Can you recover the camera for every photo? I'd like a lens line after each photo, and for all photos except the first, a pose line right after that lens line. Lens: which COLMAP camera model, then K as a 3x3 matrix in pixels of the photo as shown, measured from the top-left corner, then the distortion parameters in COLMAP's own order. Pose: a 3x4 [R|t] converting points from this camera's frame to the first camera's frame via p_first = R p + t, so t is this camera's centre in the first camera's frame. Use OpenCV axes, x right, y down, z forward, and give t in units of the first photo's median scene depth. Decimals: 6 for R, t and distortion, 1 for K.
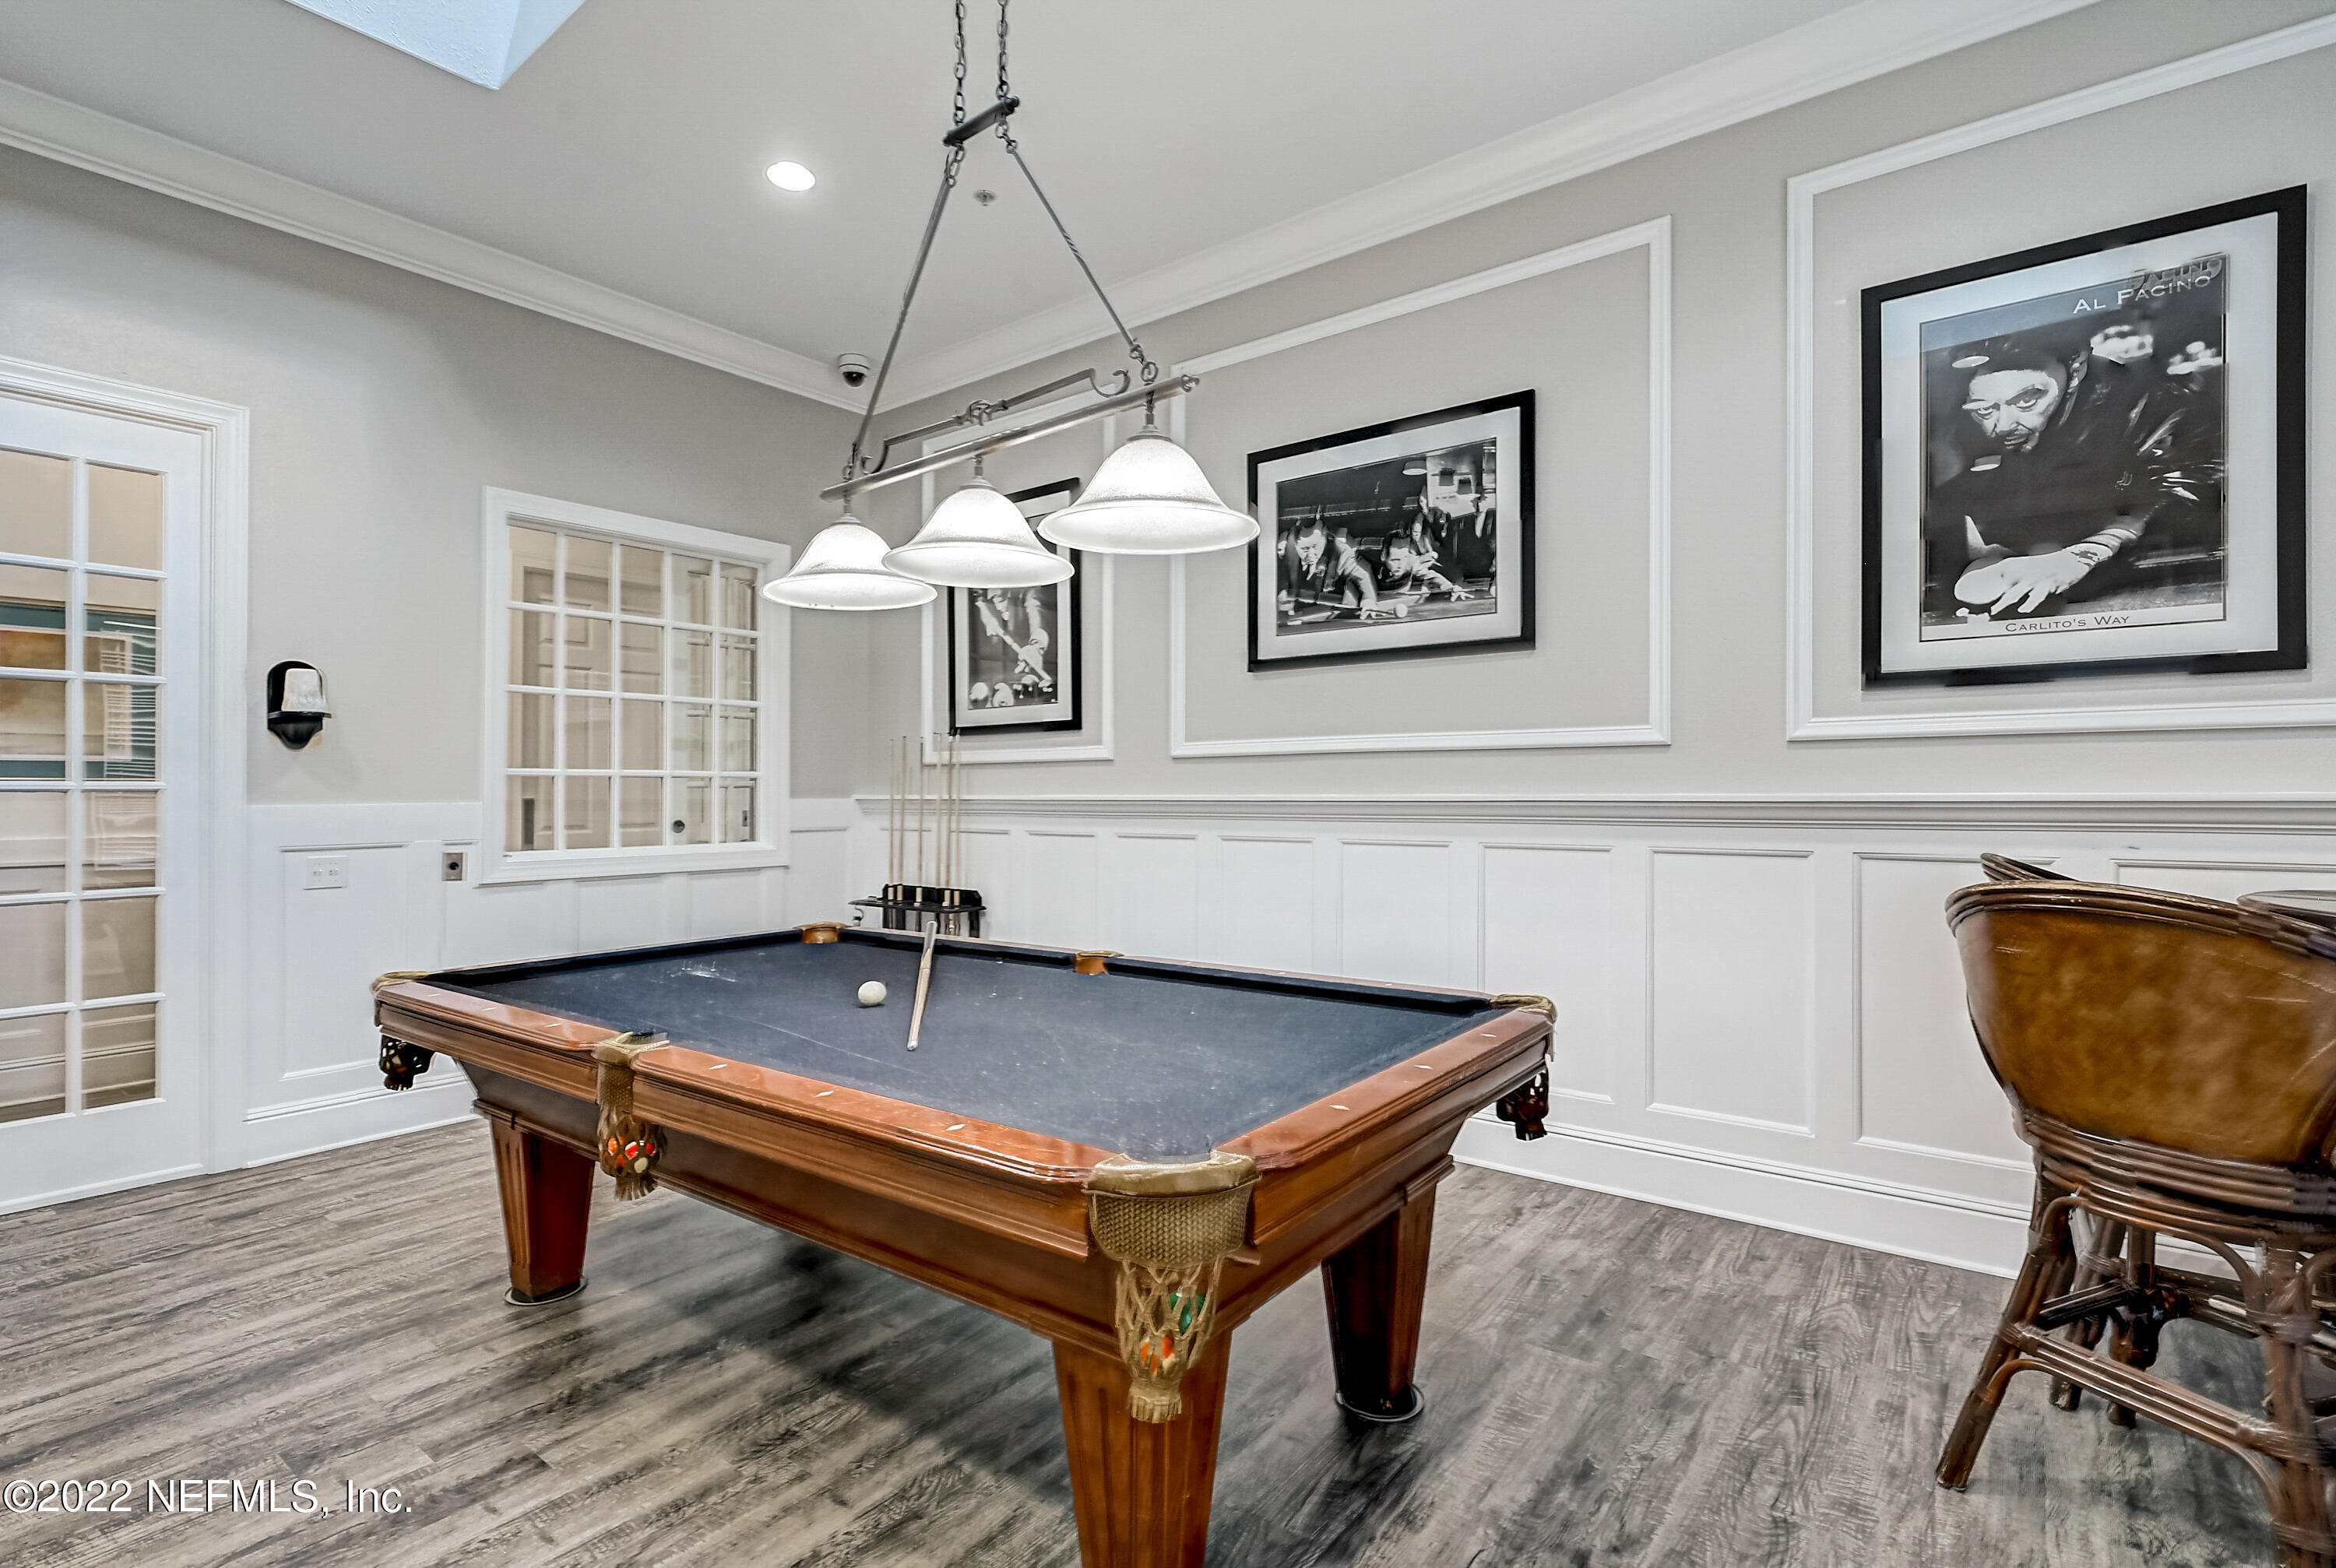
lens RADIAL K [[1116.6, 0, 1168.6], [0, 1116.6, 799.4], [0, 0, 1]] dist [-0.003552, 0.000065]
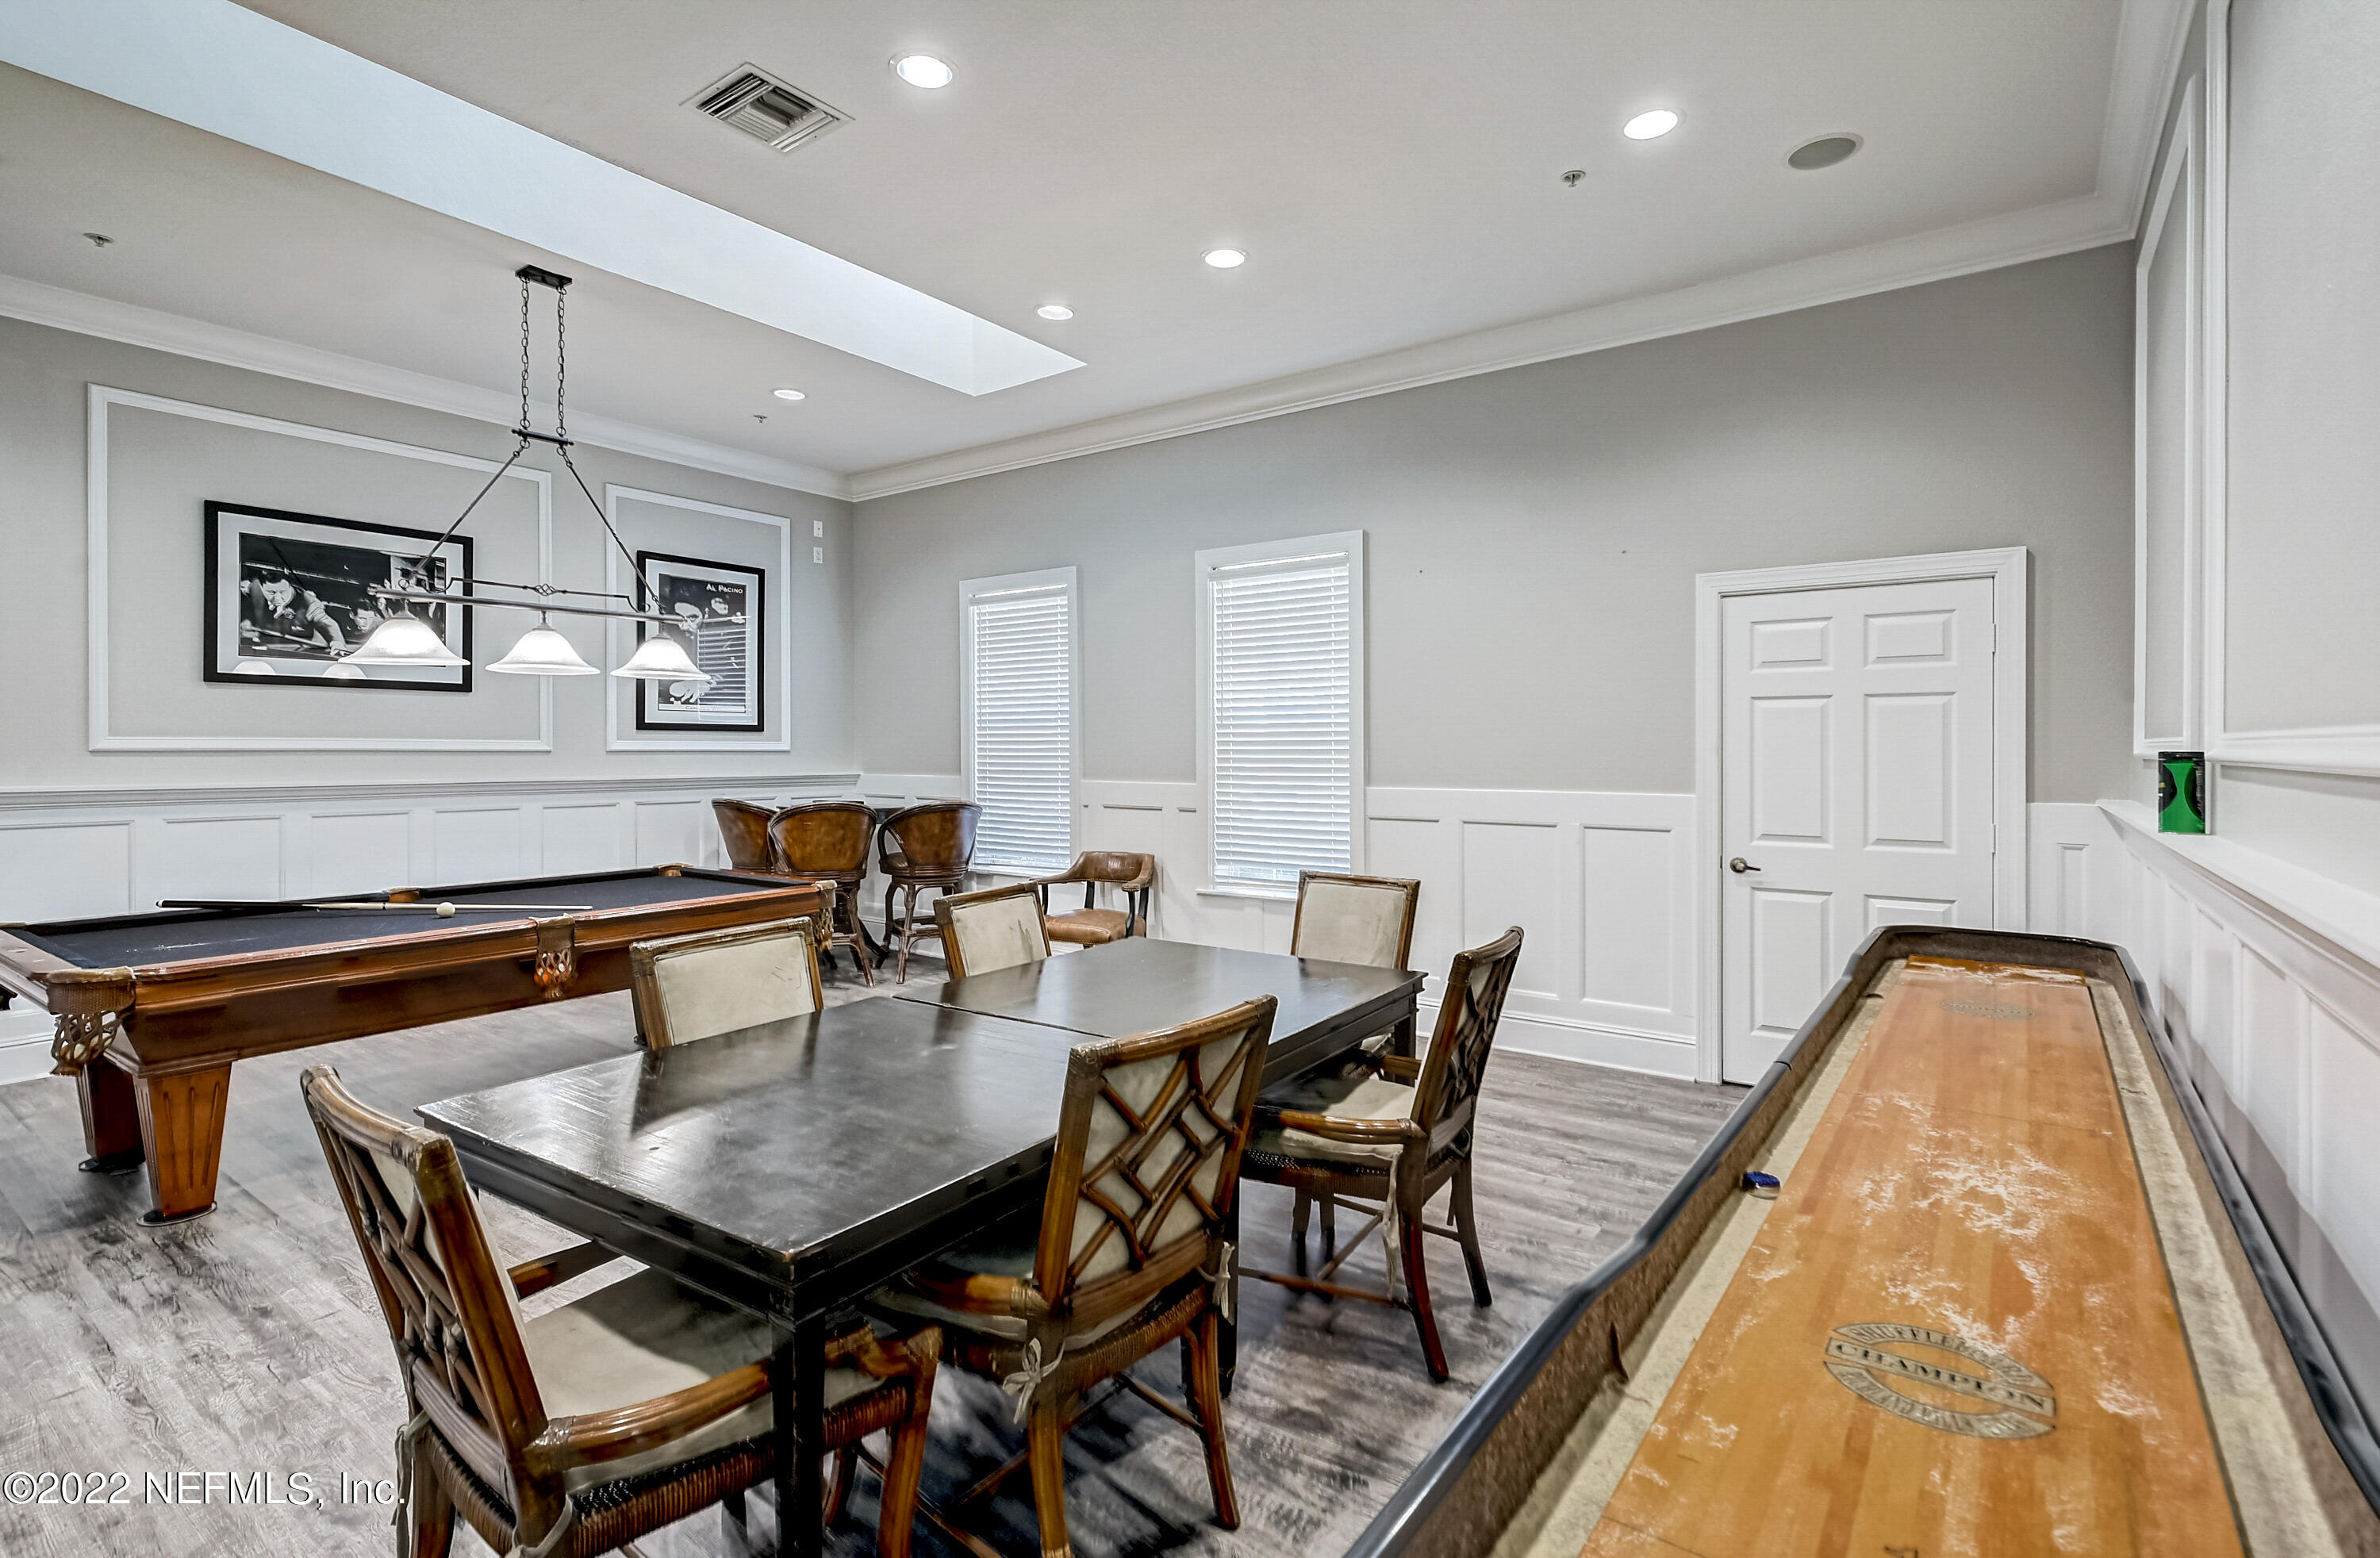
lens RADIAL K [[1153.8, 0, 1192.6], [0, 1153.8, 764.6], [0, 0, 1]] dist [0.000003, -0.000028]
pose [[-0.024024, -0.008849, 0.999672, -1.283876], [0.004472, 0.999950, 0.008959, -0.033118], [-0.999701, 0.004686, -0.023983, -0.040908]]
